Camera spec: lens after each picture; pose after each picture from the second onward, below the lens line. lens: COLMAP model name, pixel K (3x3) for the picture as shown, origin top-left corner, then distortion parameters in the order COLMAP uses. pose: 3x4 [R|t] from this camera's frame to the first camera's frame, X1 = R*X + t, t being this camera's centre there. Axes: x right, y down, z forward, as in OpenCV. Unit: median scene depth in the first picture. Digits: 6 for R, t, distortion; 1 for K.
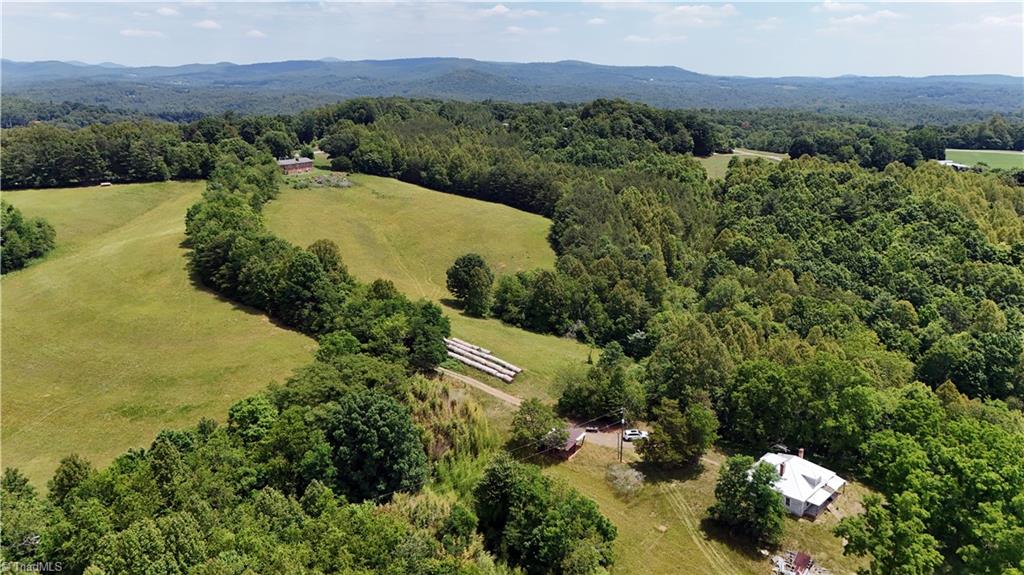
lens RADIAL K [[741.6, 0, 515.1], [0, 741.6, 288.5], [0, 0, 1]] dist [0.059373, -0.074318]
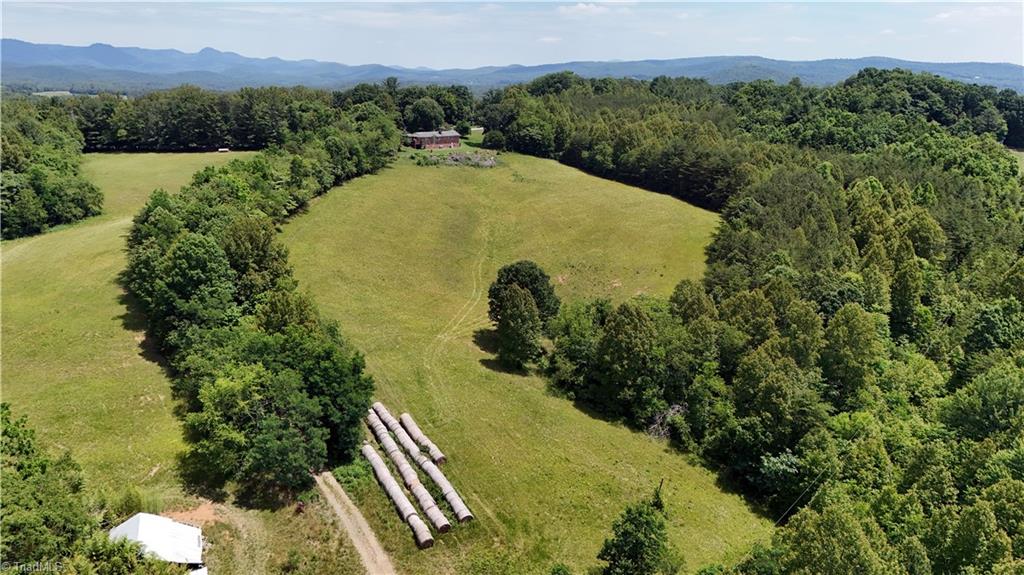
lens RADIAL K [[741.6, 0, 518.0], [0, 741.6, 285.4], [0, 0, 1]] dist [0.059373, -0.074318]
pose [[0.935236, 0.093718, -0.341395, 0.120592], [-0.096256, 0.995311, 0.009539, -0.027964], [0.340688, 0.023940, 0.939871, 0.364278]]
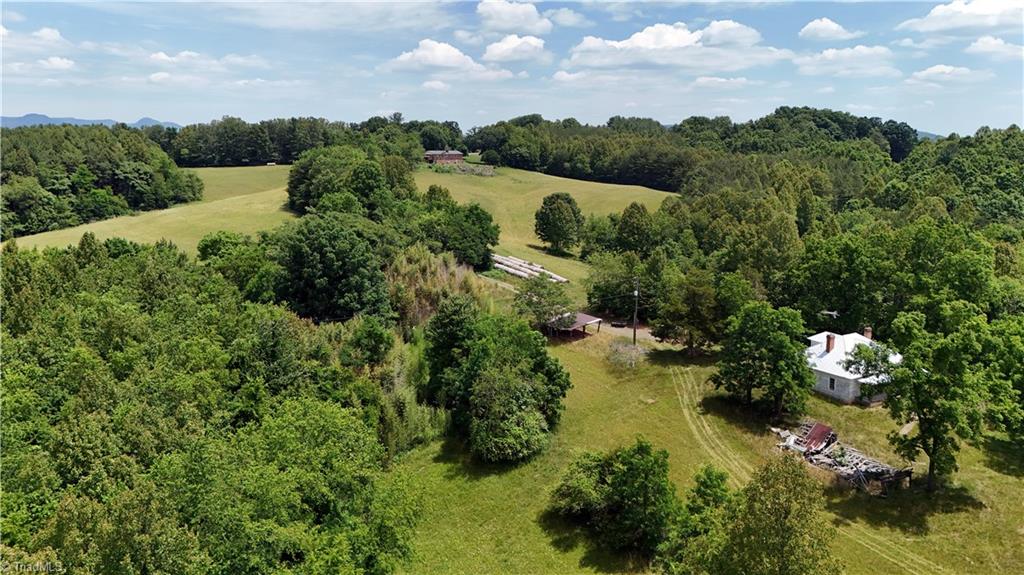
lens RADIAL K [[741.6, 0, 514.5], [0, 741.6, 290.4], [0, 0, 1]] dist [0.059373, -0.074318]
pose [[0.959393, 0.048777, -0.277825, 0.122202], [-0.073511, 0.994136, -0.079311, 0.126165], [0.272327, 0.096514, 0.957352, 0.102991]]
